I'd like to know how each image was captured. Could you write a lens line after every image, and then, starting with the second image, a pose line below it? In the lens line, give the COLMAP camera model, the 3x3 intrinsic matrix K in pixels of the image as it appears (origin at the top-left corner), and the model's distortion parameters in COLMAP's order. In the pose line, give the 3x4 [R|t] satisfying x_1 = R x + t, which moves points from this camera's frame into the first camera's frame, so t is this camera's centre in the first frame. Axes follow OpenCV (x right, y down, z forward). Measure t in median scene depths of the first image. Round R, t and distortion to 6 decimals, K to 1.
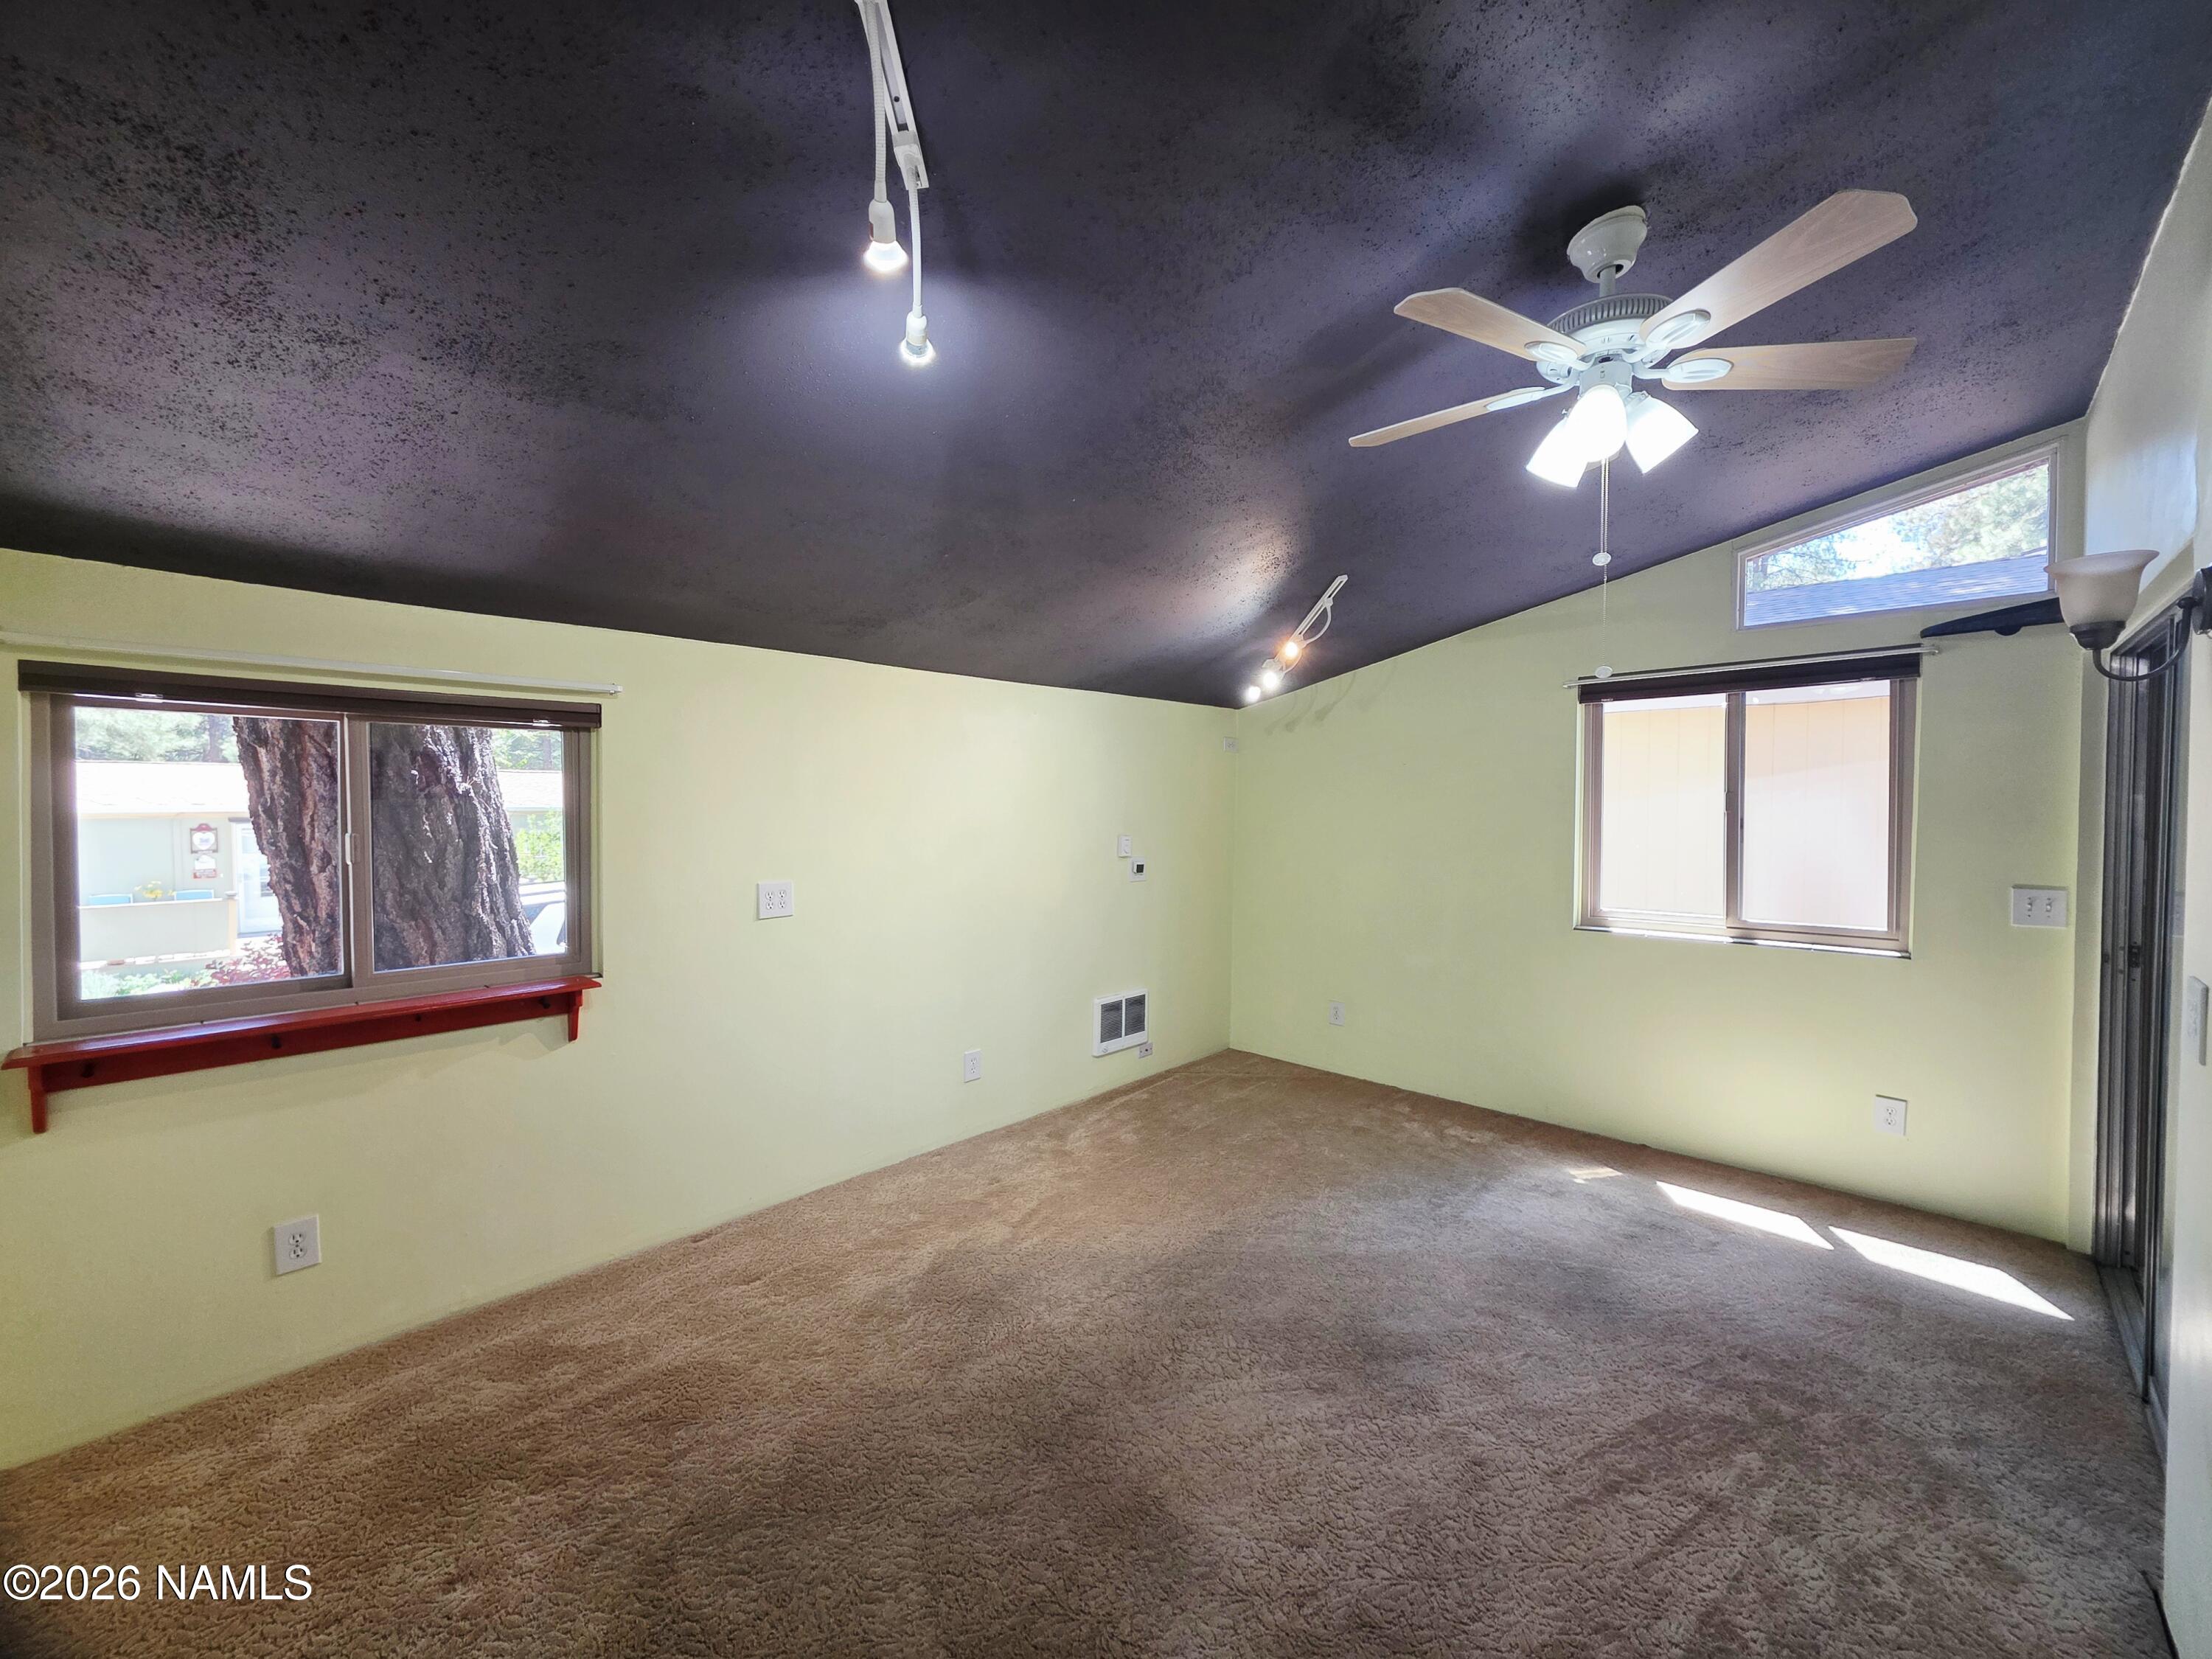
lens RADIAL K [[886.4, 0, 1109.5], [0, 886.4, 821.5], [0, 0, 1]] dist [-0.000519, -0.000512]
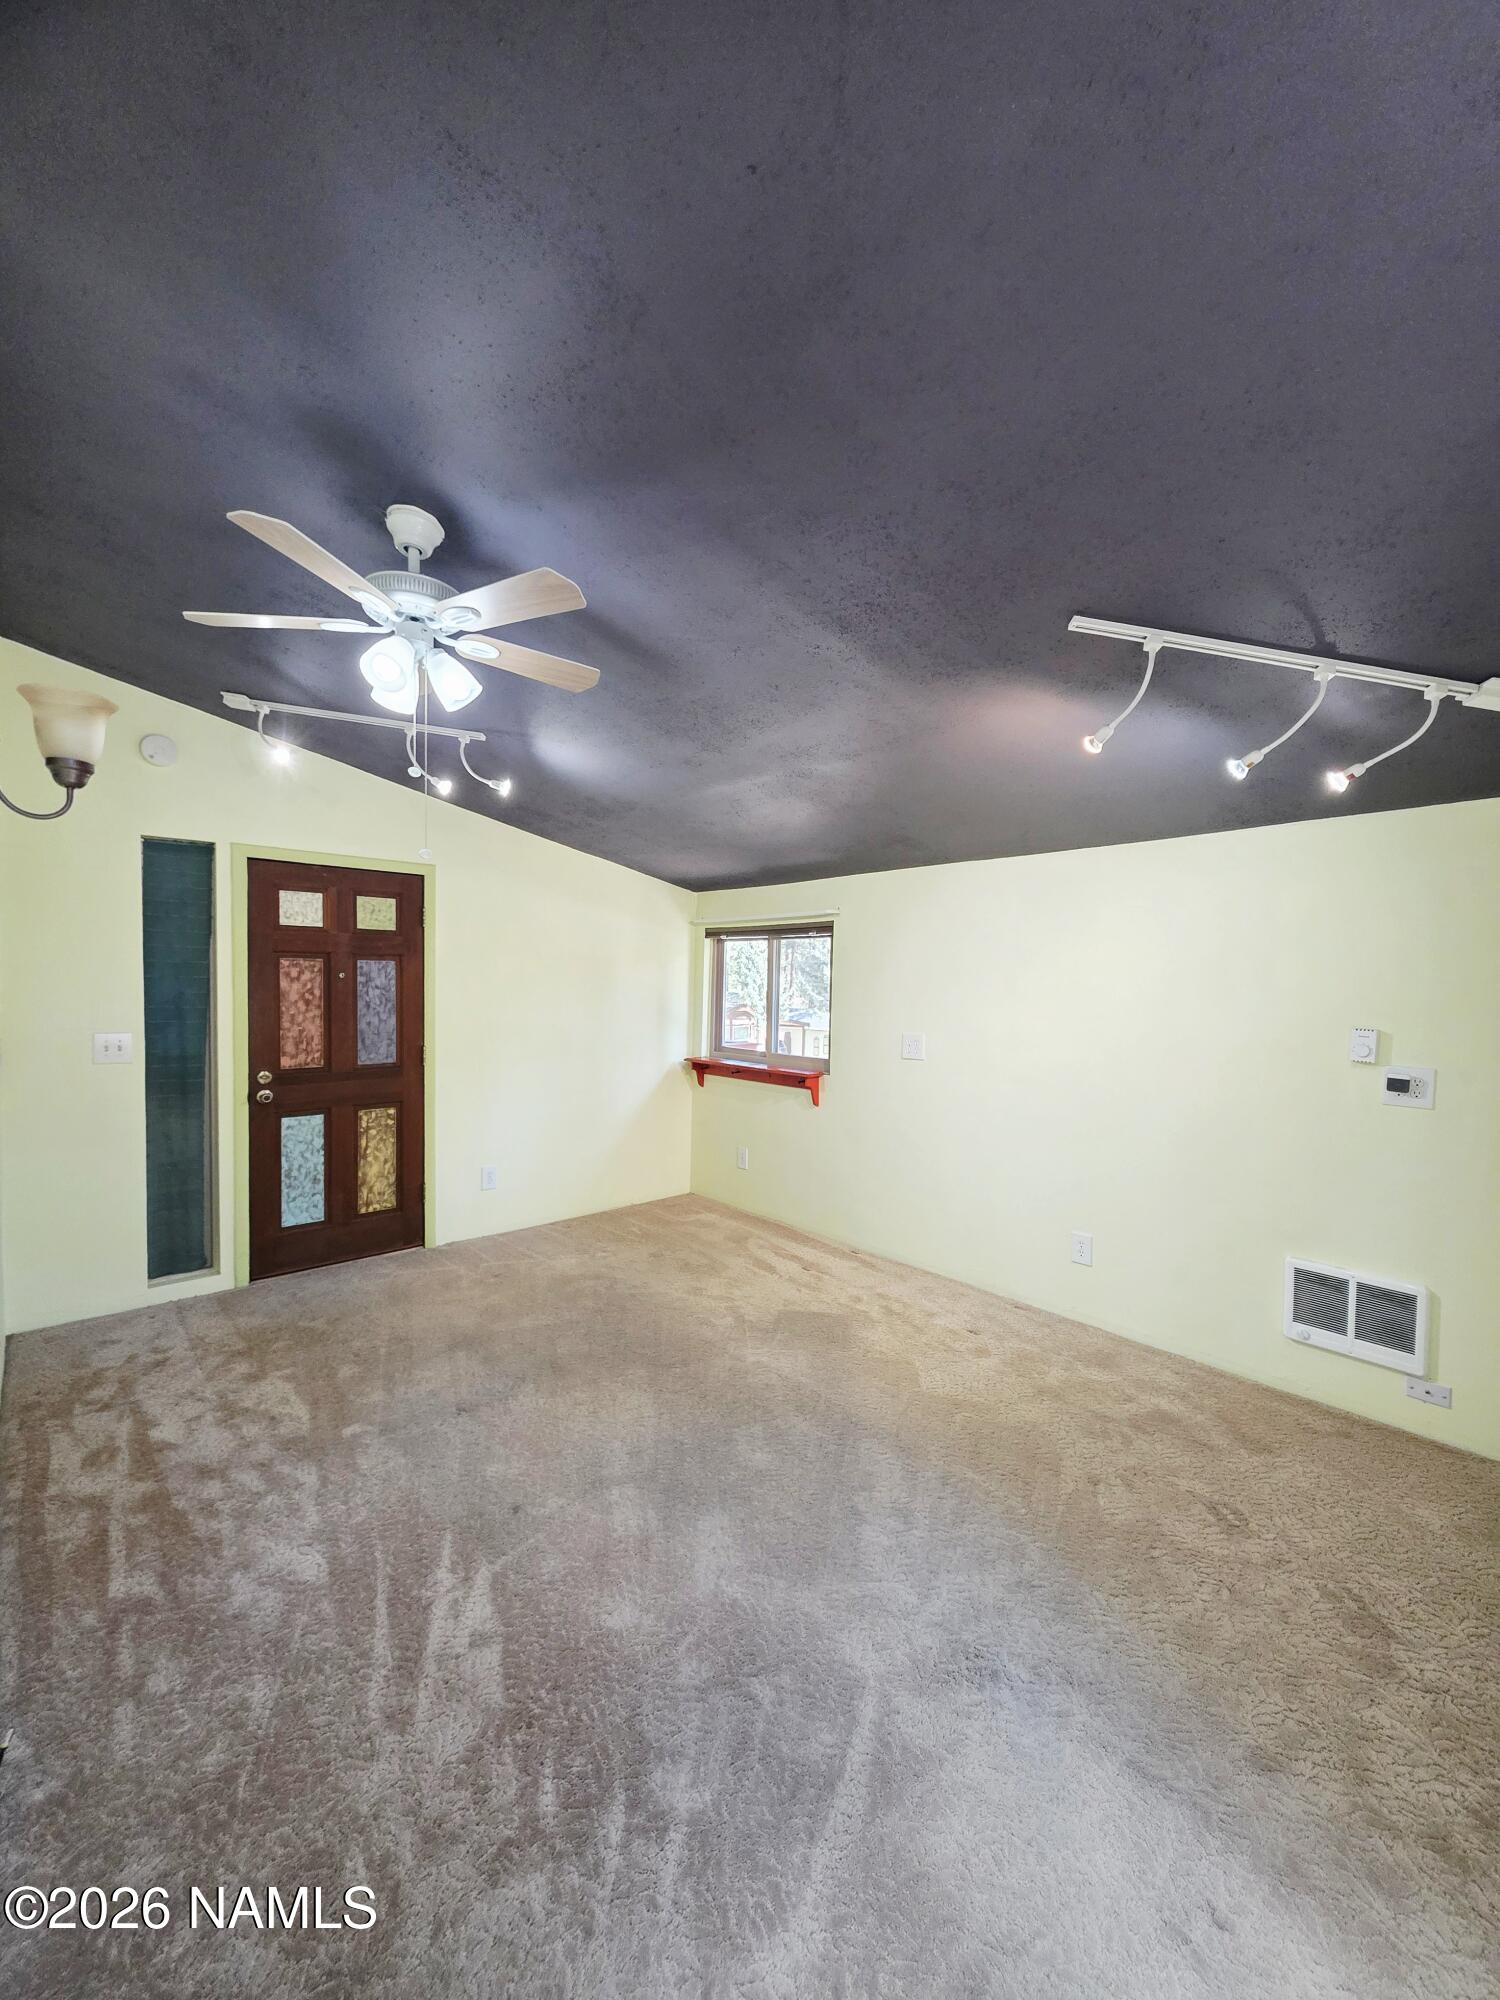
lens RADIAL K [[801.4, 0, 745.0], [0, 801.4, 1007.8], [0, 0, 1]] dist [-0.000519, -0.000512]
pose [[-0.086671, 0.032175, -0.995717, 0.884473], [-0.035032, 0.998762, 0.035323, -0.006972], [0.995621, 0.037943, -0.085436, 0.833027]]
